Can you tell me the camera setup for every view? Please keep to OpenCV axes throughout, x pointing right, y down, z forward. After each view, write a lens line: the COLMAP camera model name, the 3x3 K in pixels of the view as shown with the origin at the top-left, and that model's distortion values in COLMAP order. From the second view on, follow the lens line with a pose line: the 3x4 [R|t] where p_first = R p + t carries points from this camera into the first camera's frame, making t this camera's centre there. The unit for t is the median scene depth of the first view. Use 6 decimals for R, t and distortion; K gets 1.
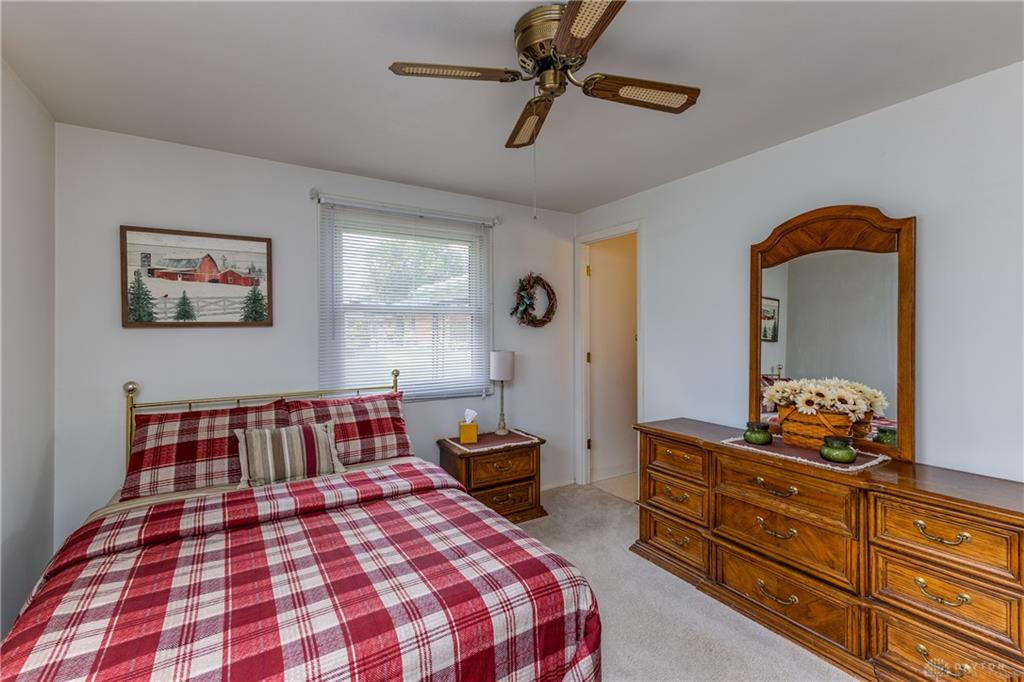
lens RADIAL K [[438.7, 0, 512.9], [0, 438.7, 332.7], [0, 0, 1]] dist [0.002026, 0.000391]
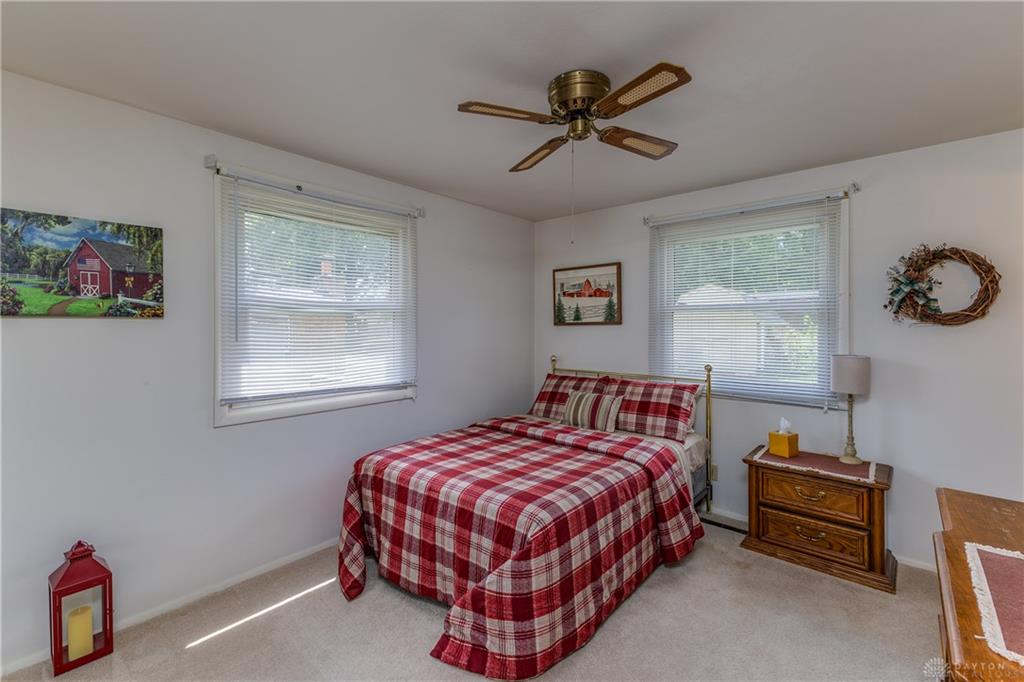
lens RADIAL K [[438.7, 0, 517.3], [0, 438.7, 332.4], [0, 0, 1]] dist [0.002026, 0.000391]
pose [[0.301136, 0.020439, -0.953362, 0.713204], [-0.003801, 0.999788, 0.020234, -0.017791], [0.953574, -0.002469, 0.301150, 0.274936]]
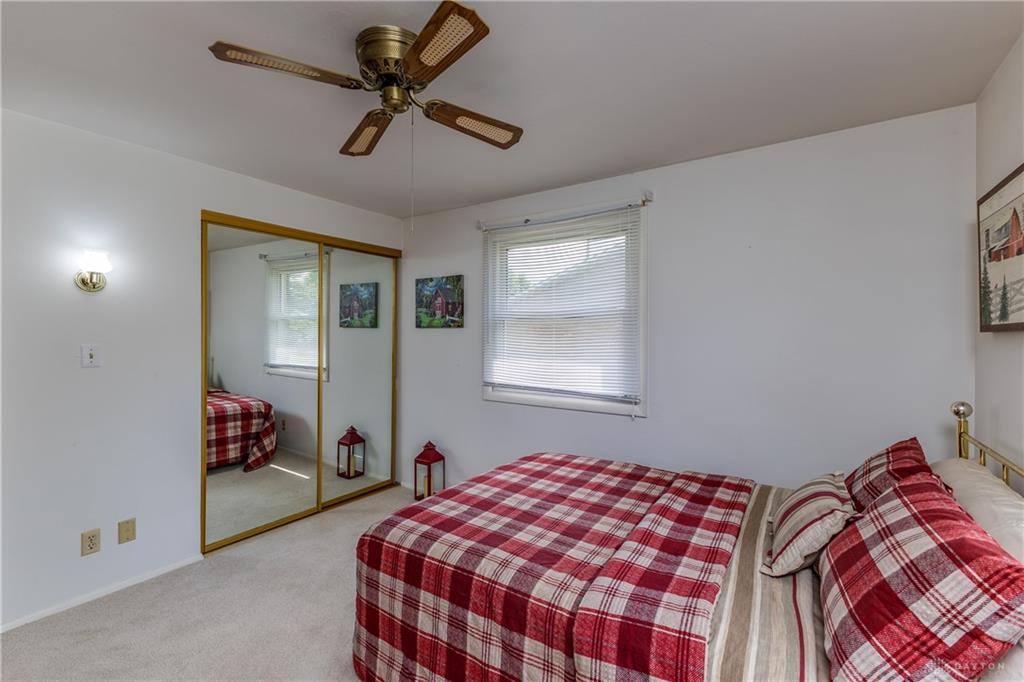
lens RADIAL K [[438.7, 0, 509.8], [0, 438.7, 336.8], [0, 0, 1]] dist [0.002026, 0.000391]
pose [[-0.909635, 0.006691, -0.415355, 0.162138], [0.001569, 0.999918, 0.012672, -0.014089], [0.415406, 0.010875, -0.909571, 1.214651]]
